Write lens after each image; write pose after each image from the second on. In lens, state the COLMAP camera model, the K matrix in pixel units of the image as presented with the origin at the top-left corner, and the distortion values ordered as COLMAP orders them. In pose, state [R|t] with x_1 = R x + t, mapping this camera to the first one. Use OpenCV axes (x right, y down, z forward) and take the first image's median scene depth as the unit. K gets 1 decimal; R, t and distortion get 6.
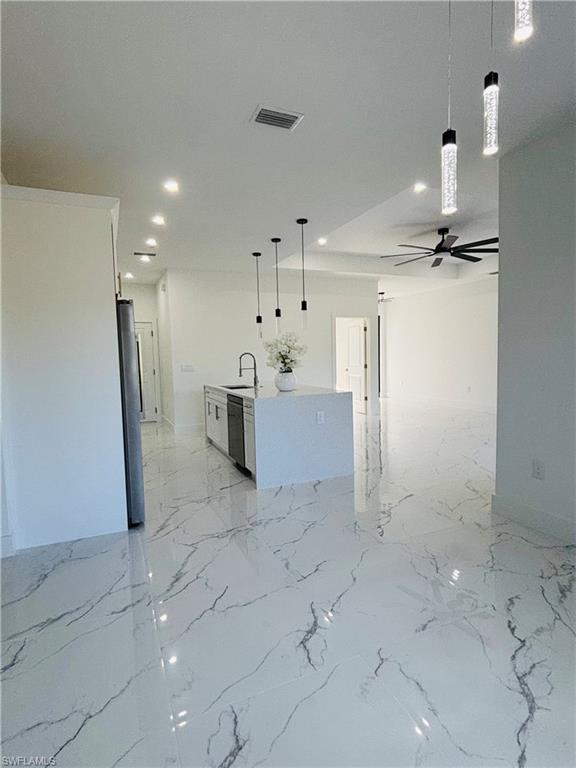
lens RADIAL K [[406.3, 0, 288.9], [0, 406.3, 385.7], [0, 0, 1]] dist [-0.002673, -0.004774]
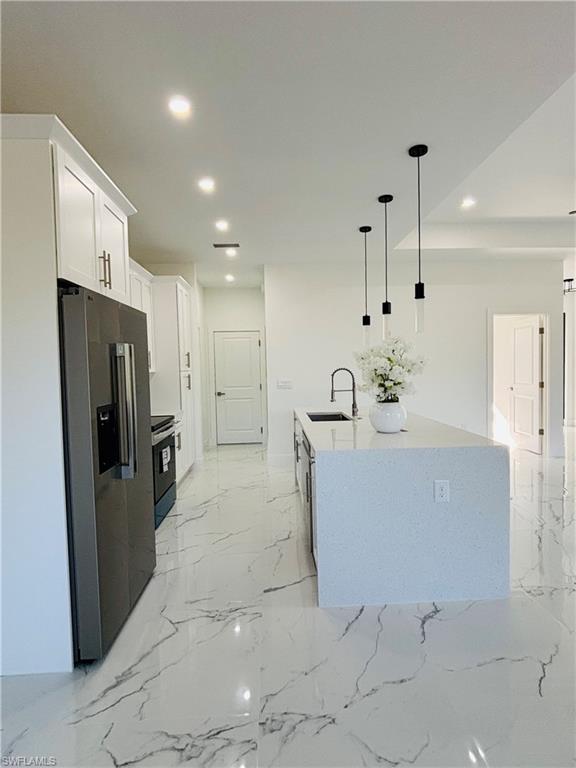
lens RADIAL K [[406.3, 0, 285.9], [0, 406.3, 384.6], [0, 0, 1]] dist [-0.002673, -0.004774]
pose [[0.929425, 0.017863, -0.368579, 0.063606], [-0.026412, 0.999486, -0.018164, -0.037539], [0.368065, 0.026617, 0.929419, 0.320212]]
